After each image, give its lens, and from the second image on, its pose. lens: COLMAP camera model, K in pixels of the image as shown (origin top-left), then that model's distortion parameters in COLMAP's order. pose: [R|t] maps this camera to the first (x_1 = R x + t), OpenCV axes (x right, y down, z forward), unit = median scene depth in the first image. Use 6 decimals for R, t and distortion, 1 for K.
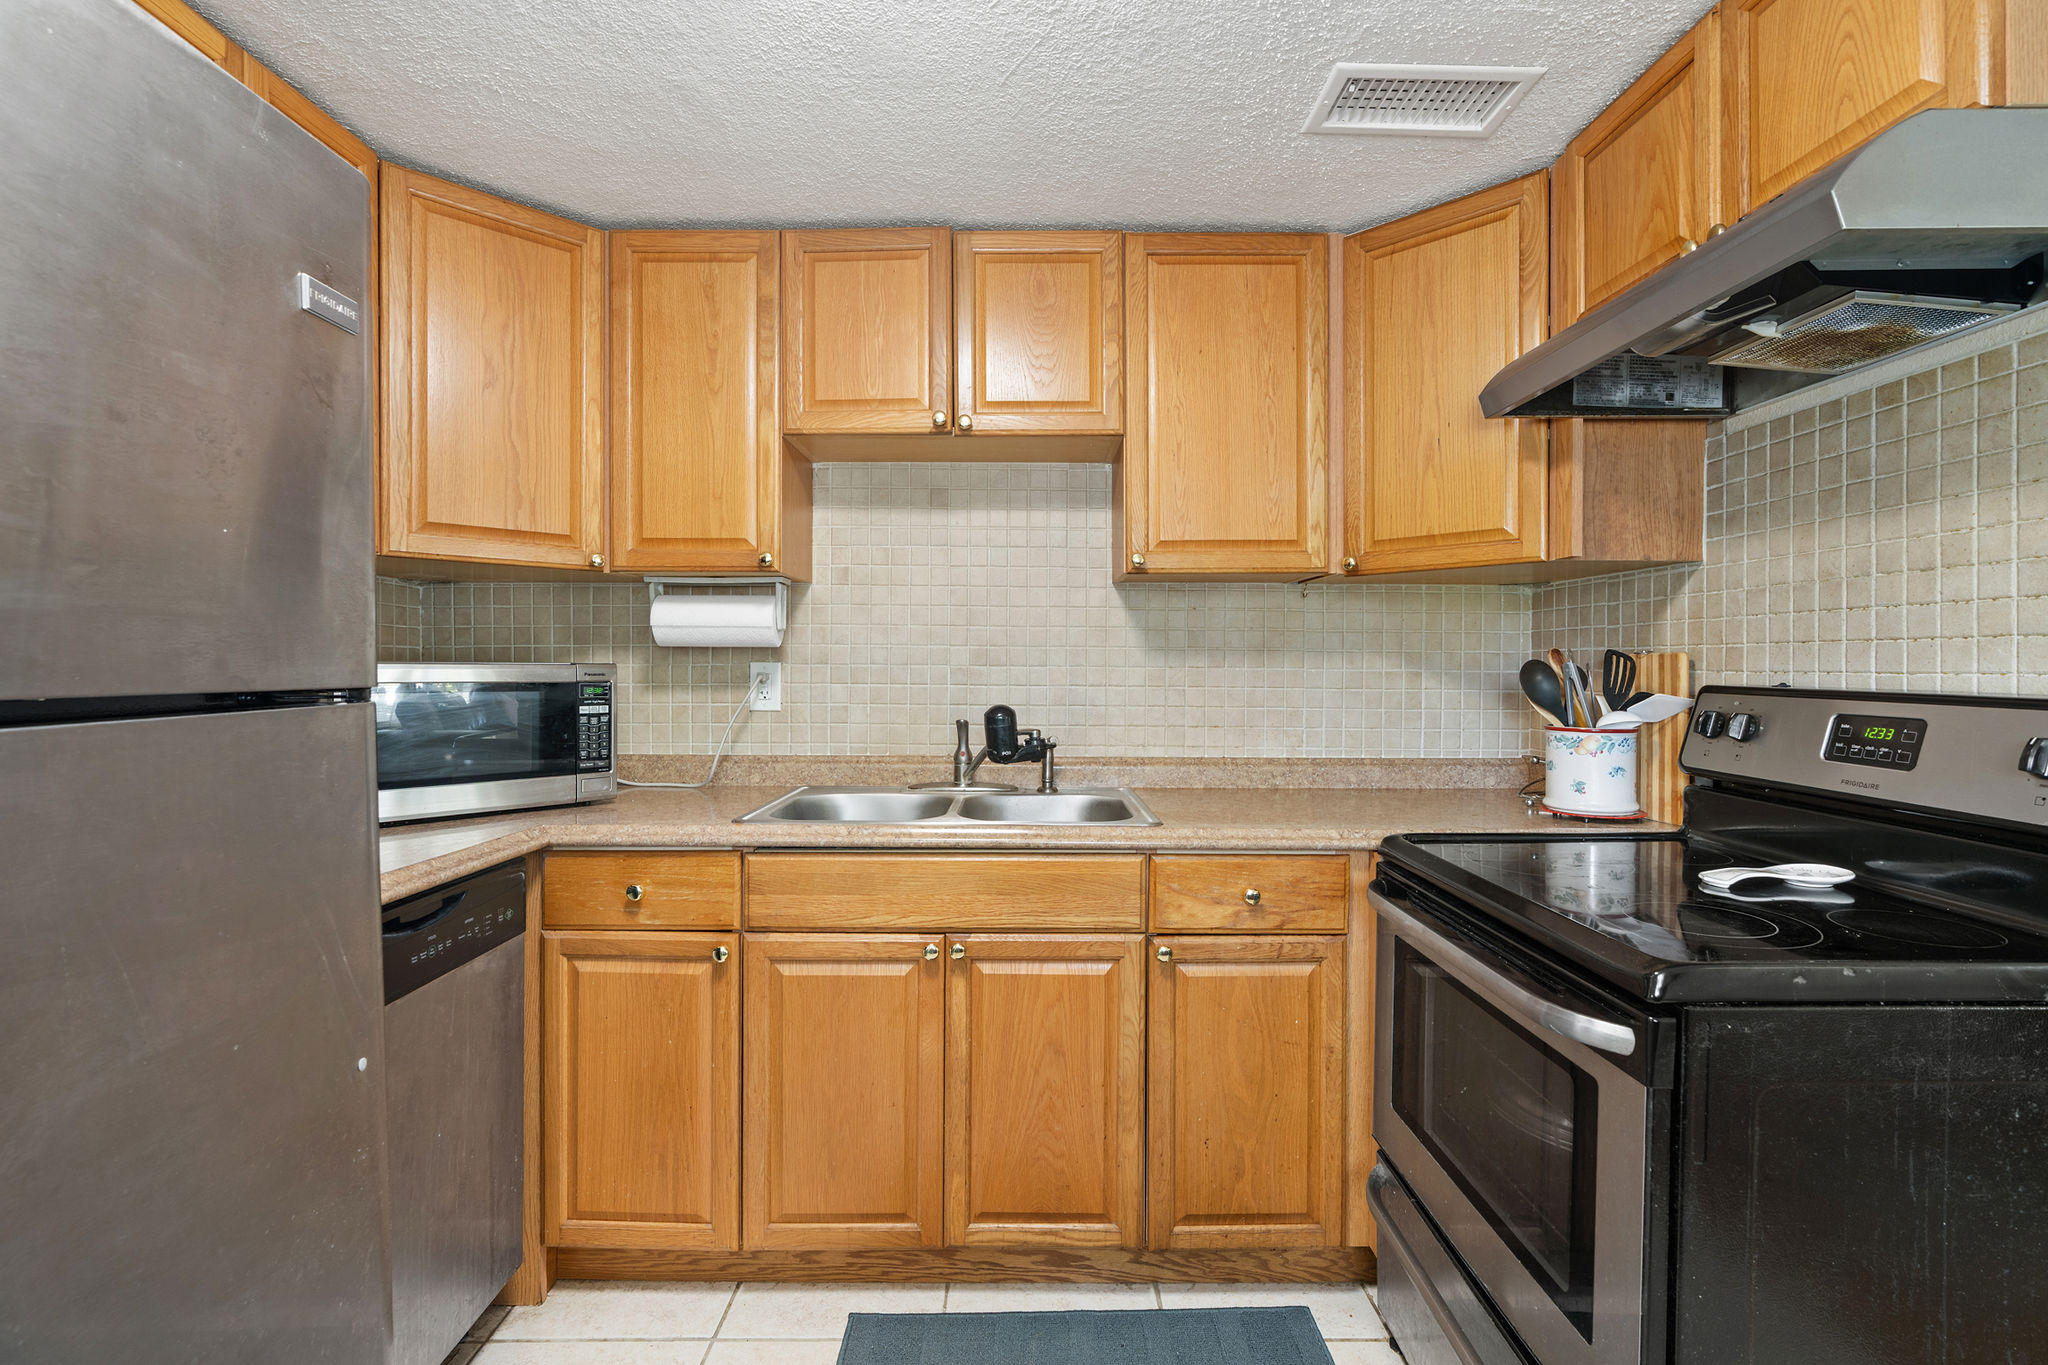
lens RADIAL K [[938.8, 0, 1025.9], [0, 938.8, 672.4], [0, 0, 1]] dist [-0.011751, 0.002302]
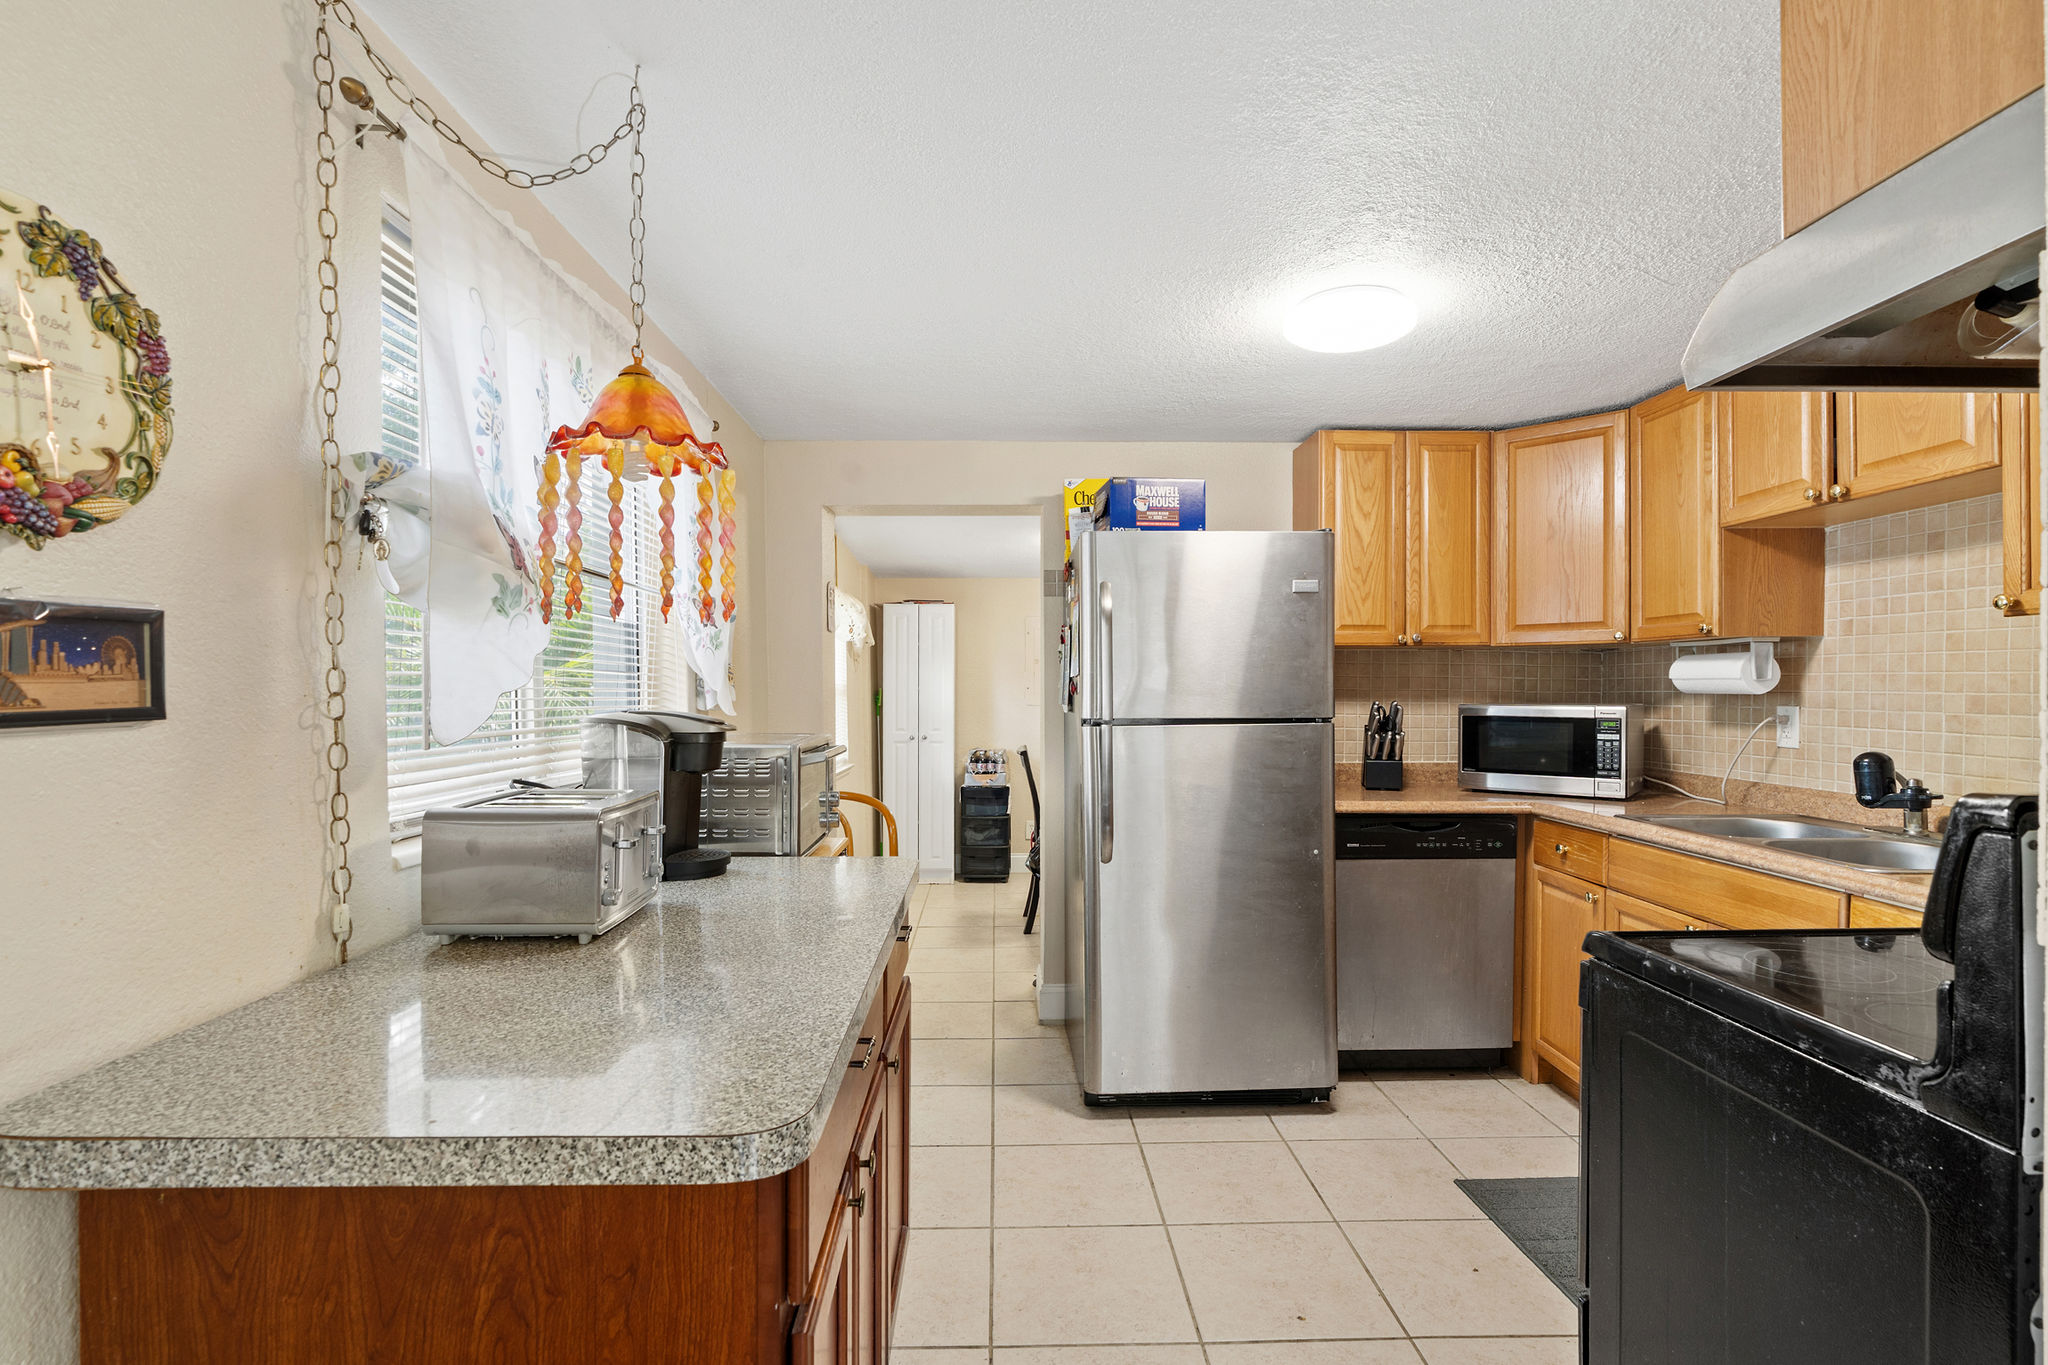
lens RADIAL K [[938.8, 0, 1022.7], [0, 938.8, 691.4], [0, 0, 1]] dist [-0.011751, 0.002302]
pose [[0.022710, 0.000741, -0.999742, 1.008374], [-0.005671, 0.999984, 0.000612, -0.028509], [0.999726, 0.005656, 0.022714, 0.026751]]
